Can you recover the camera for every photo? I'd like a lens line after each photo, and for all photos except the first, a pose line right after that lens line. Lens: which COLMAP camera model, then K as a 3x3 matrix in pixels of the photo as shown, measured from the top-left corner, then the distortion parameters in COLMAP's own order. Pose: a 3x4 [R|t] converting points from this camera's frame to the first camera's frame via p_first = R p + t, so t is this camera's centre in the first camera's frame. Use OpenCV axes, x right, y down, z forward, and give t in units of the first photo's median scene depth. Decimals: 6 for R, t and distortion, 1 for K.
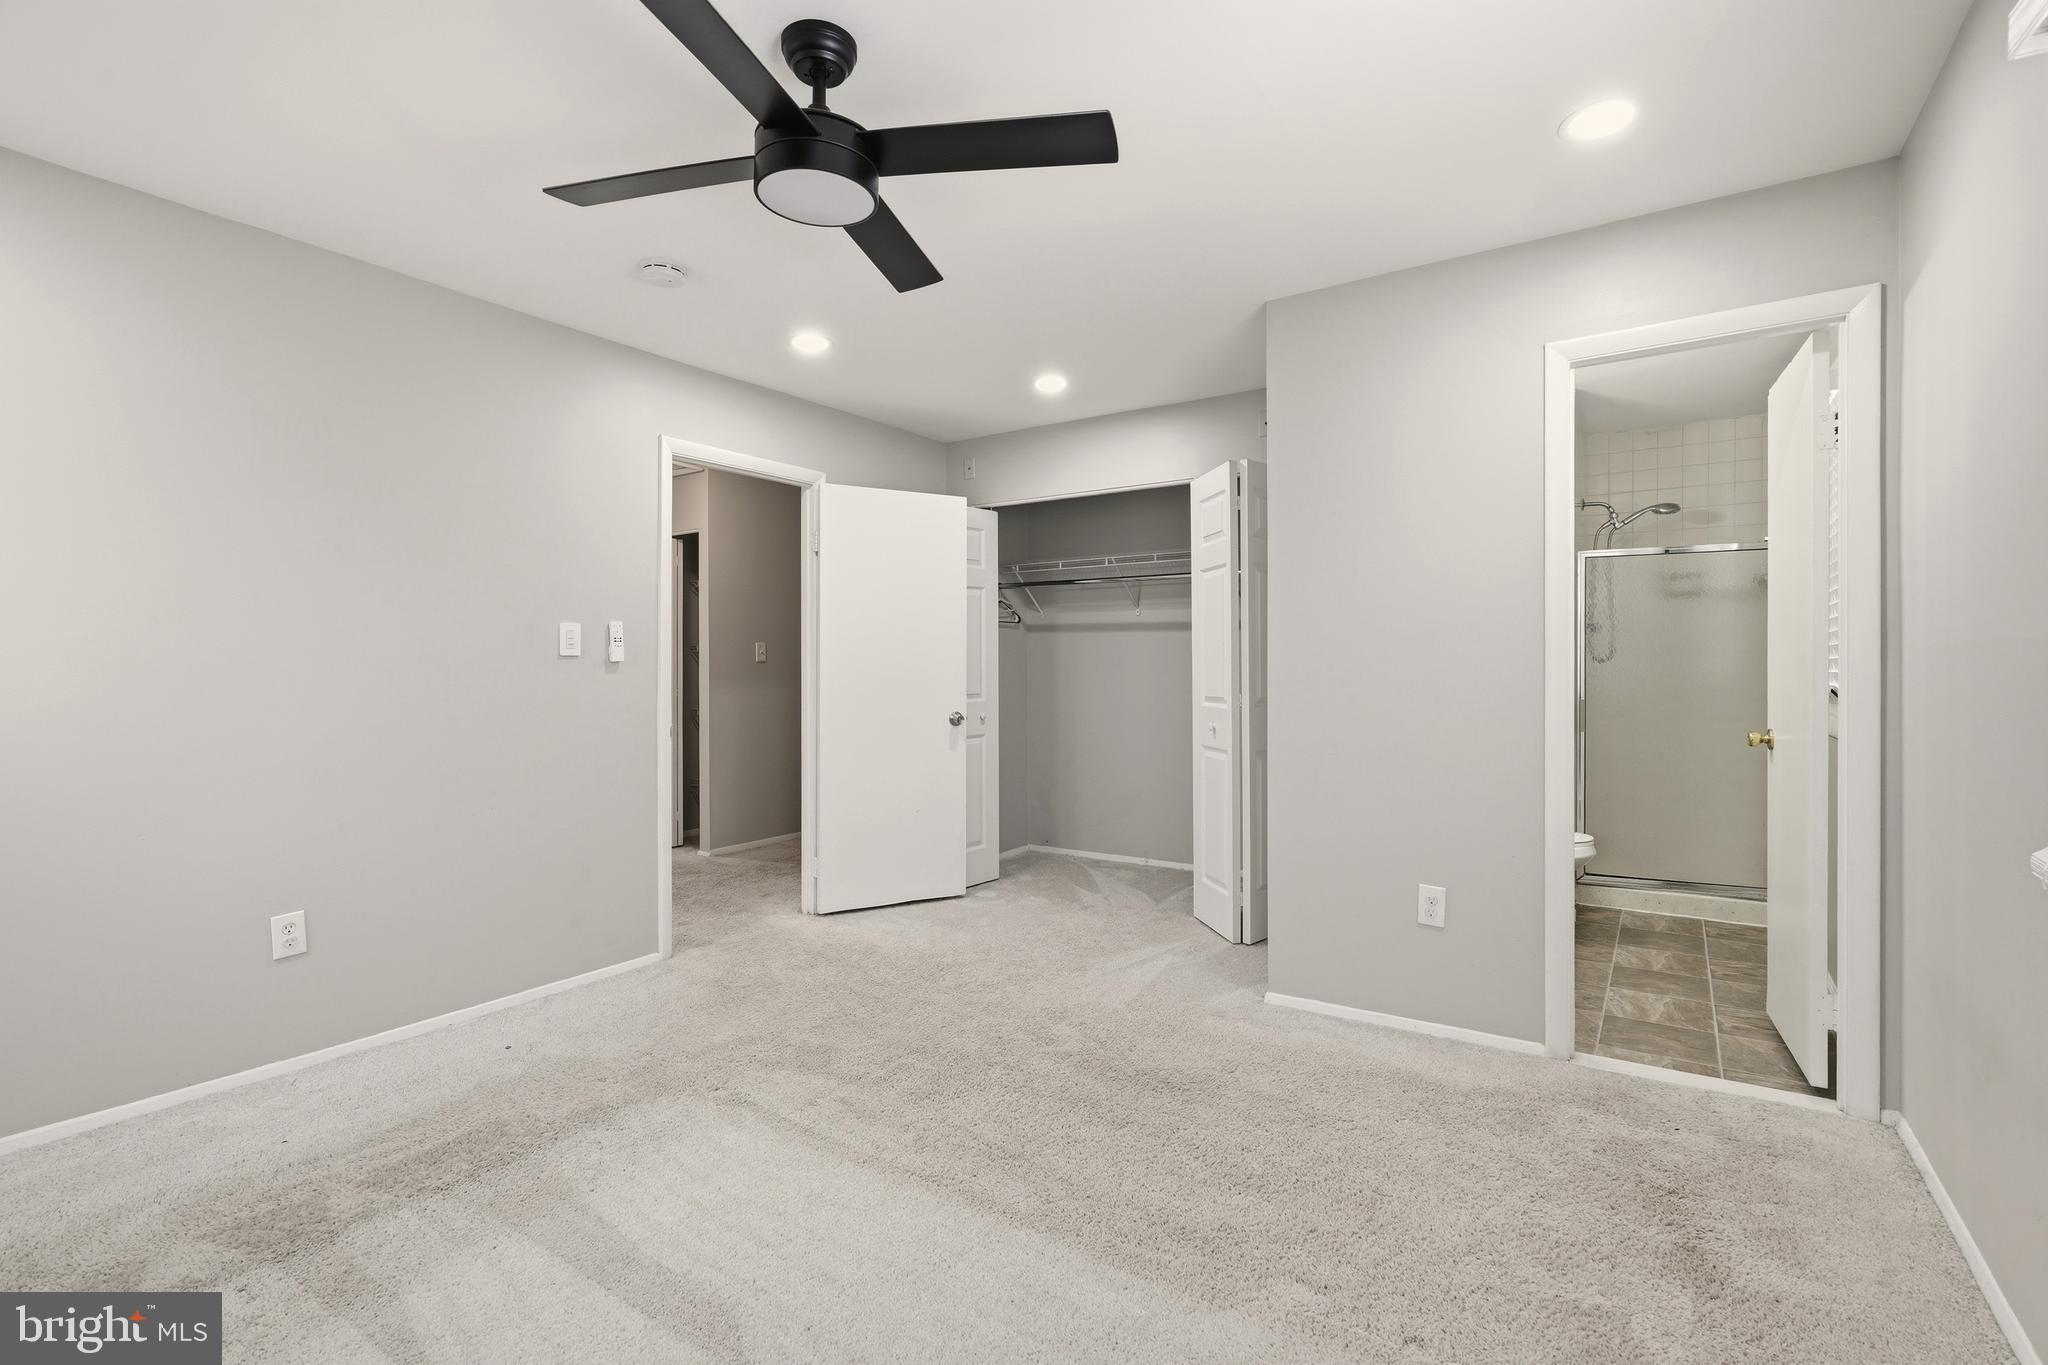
lens RADIAL K [[943.5, 0, 1037.0], [0, 943.5, 670.8], [0, 0, 1]] dist [-0.009044, 0.003698]
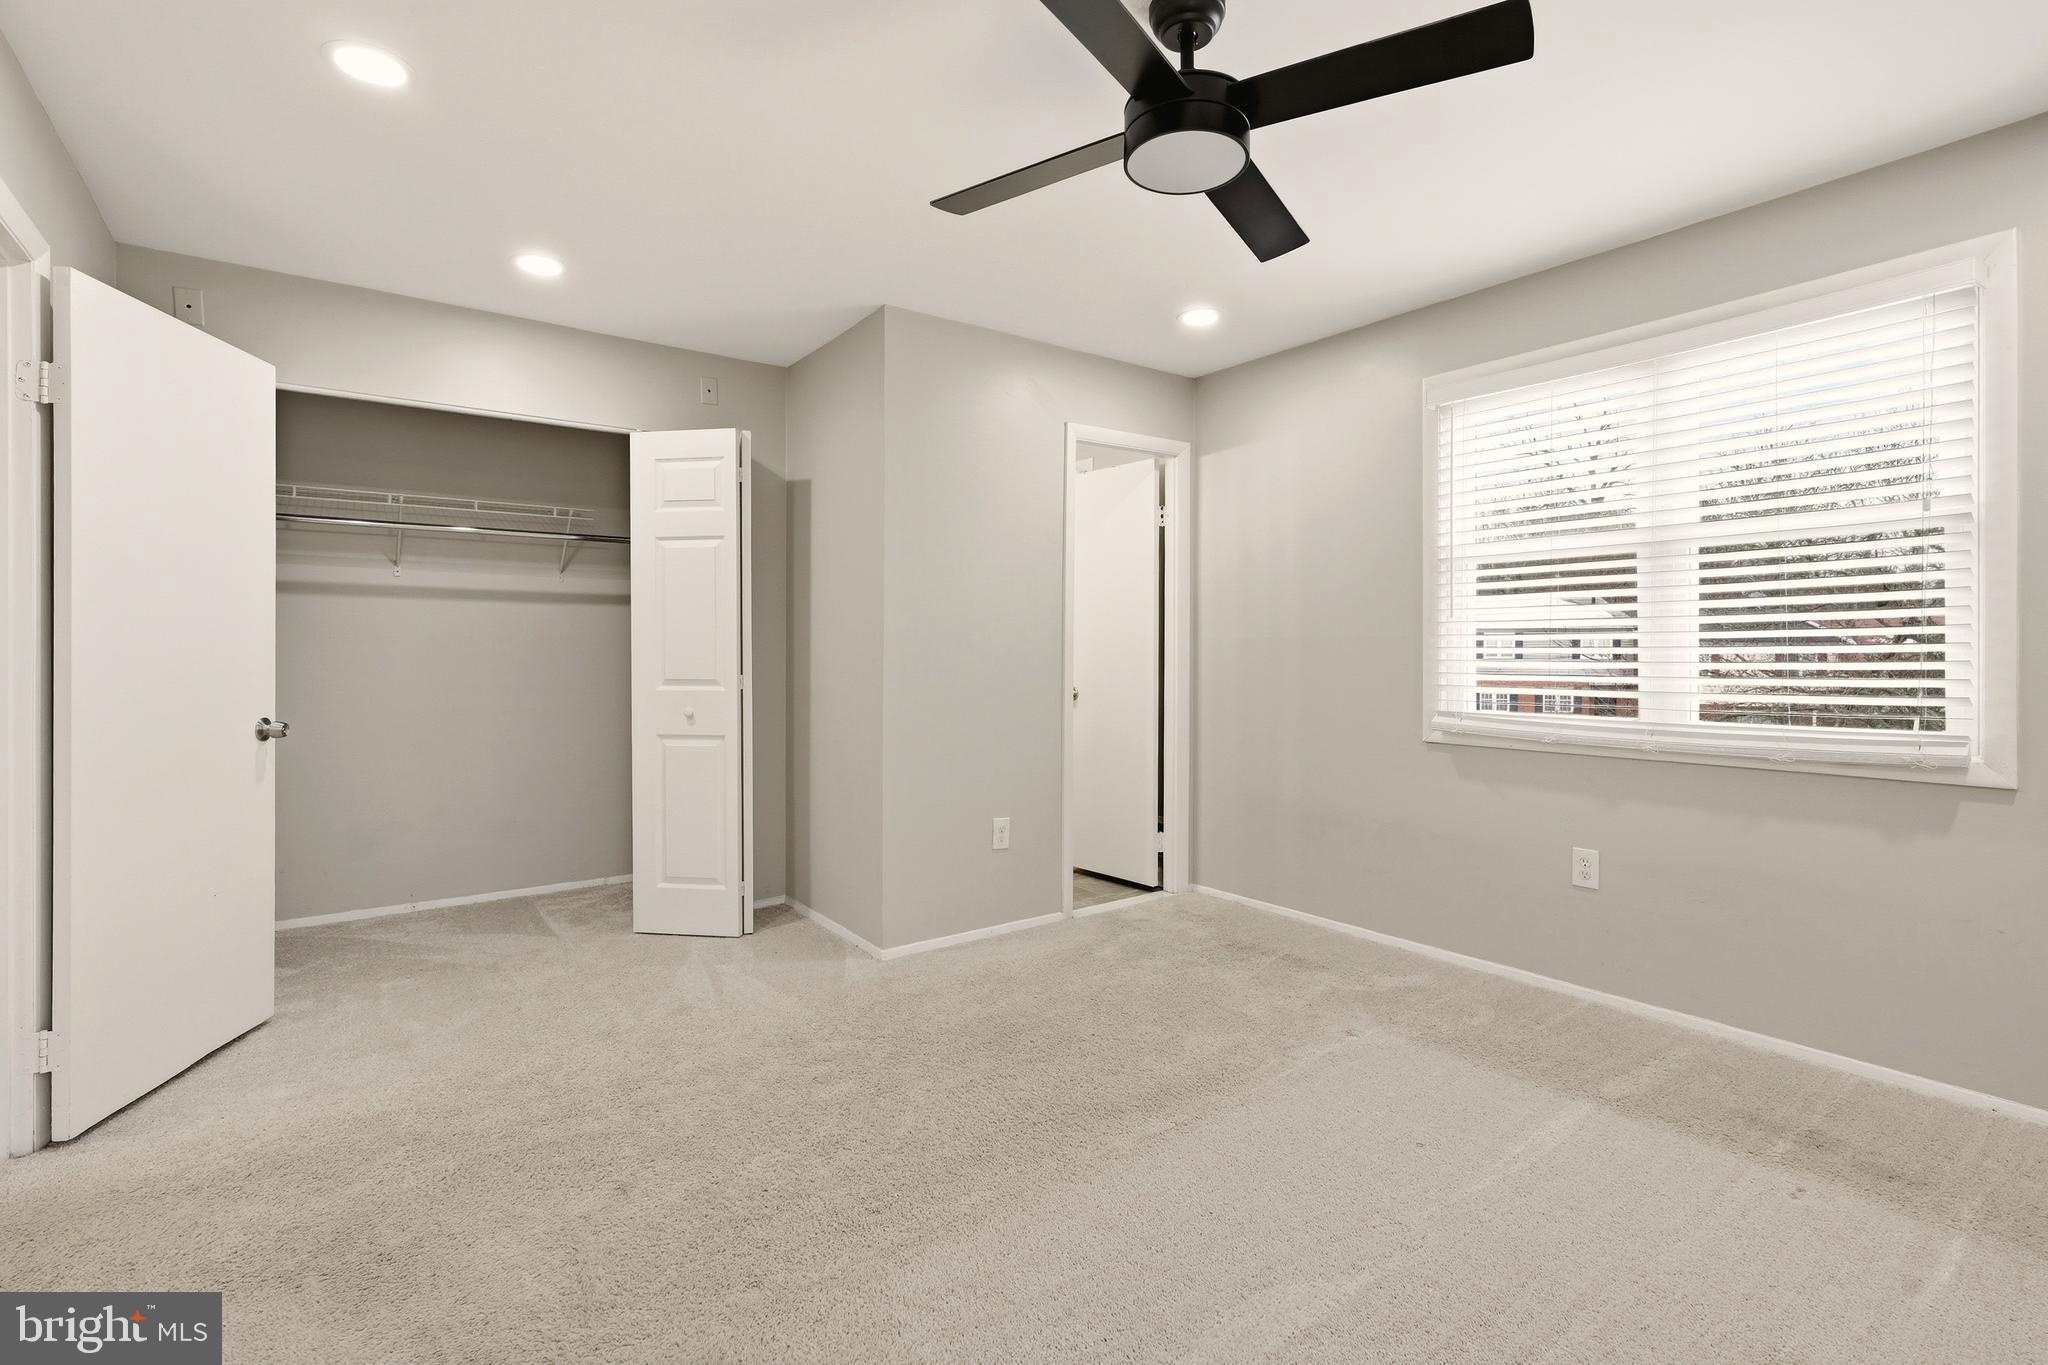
lens RADIAL K [[943.5, 0, 1034.5], [0, 943.5, 661.5], [0, 0, 1]] dist [-0.009044, 0.003698]
pose [[0.333438, -0.006784, 0.942748, -0.545862], [0.001048, 0.999976, 0.006825, 0.004046], [-0.942772, -0.001288, 0.333437, 0.371217]]
